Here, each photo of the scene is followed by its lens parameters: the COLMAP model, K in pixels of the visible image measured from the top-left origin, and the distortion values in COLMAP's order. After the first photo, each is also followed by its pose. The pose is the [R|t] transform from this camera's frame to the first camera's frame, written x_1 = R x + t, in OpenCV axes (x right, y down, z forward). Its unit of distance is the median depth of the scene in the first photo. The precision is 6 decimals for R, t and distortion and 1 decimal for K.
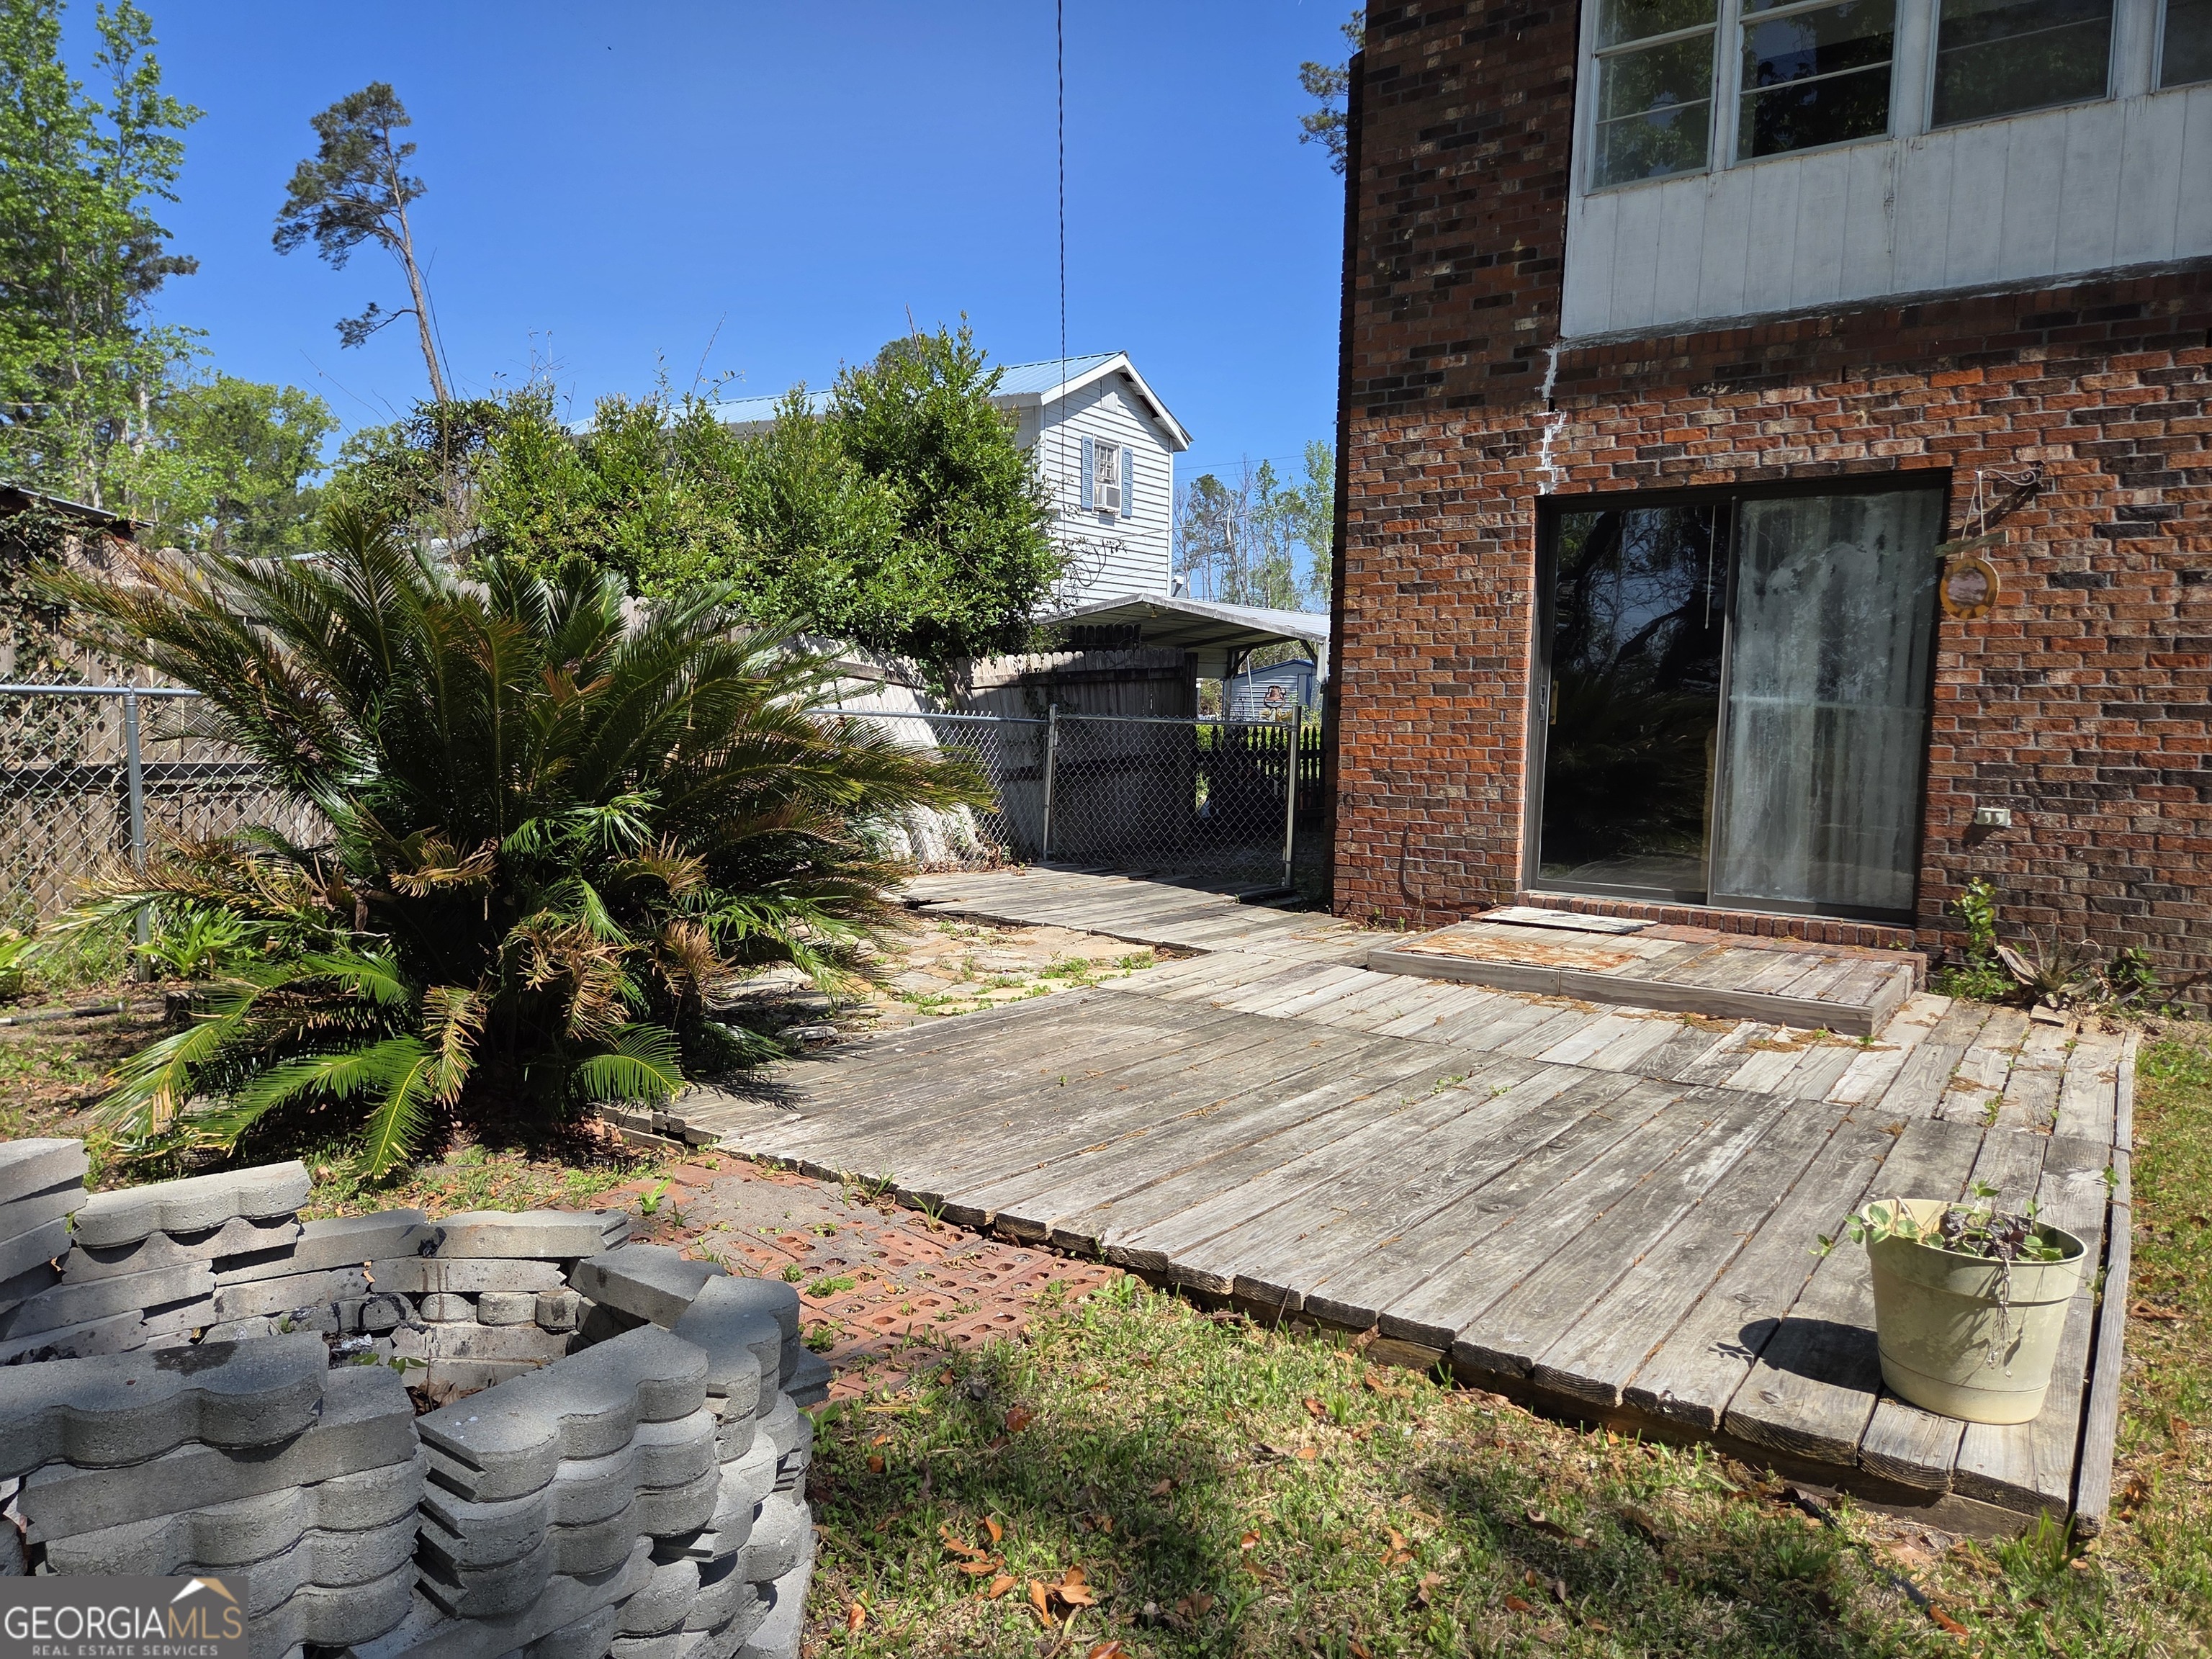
lens RADIAL K [[1456.6, 0, 1098.6], [0, 1456.6, 868.5], [0, 0, 1]] dist [0.058553, -0.048906]
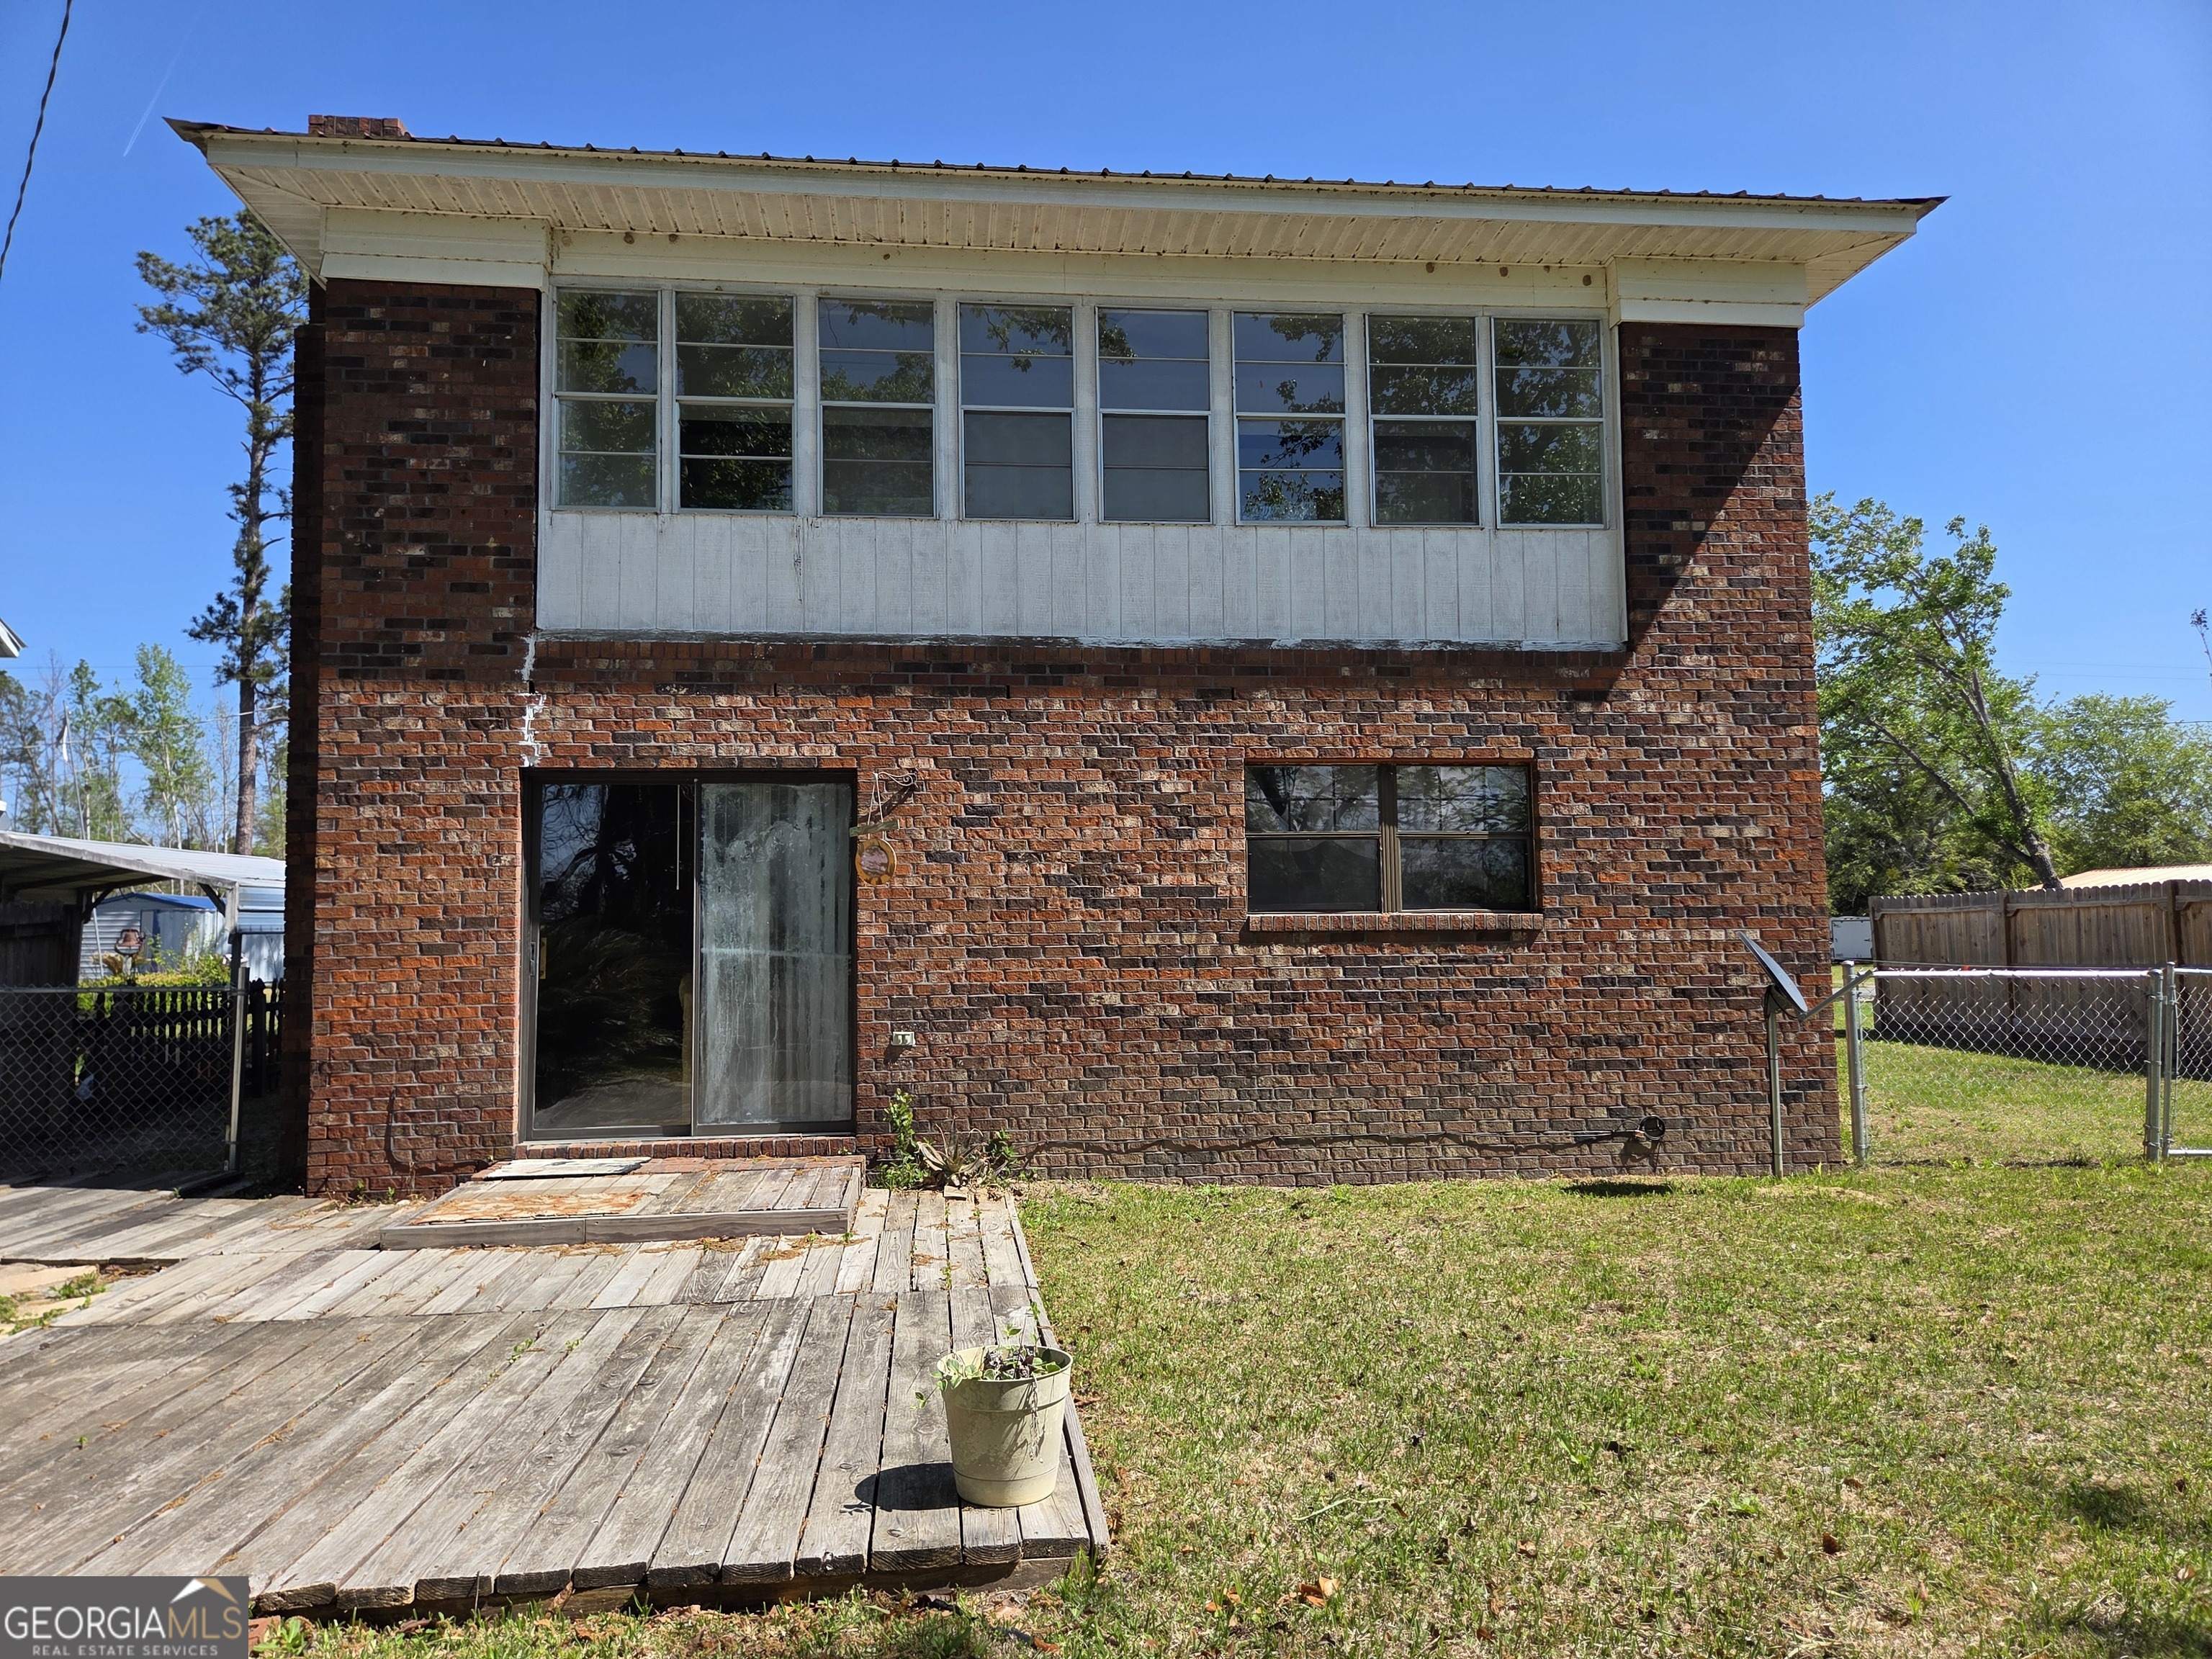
lens RADIAL K [[1472.9, 0, 1106.0], [0, 1472.9, 829.5], [0, 0, 1]] dist [0.064145, -0.055971]
pose [[0.743327, 0.021003, 0.668599, -0.119572], [0.095996, 0.985812, -0.137693, -0.021164], [-0.662005, 0.166534, 0.730764, -0.073664]]
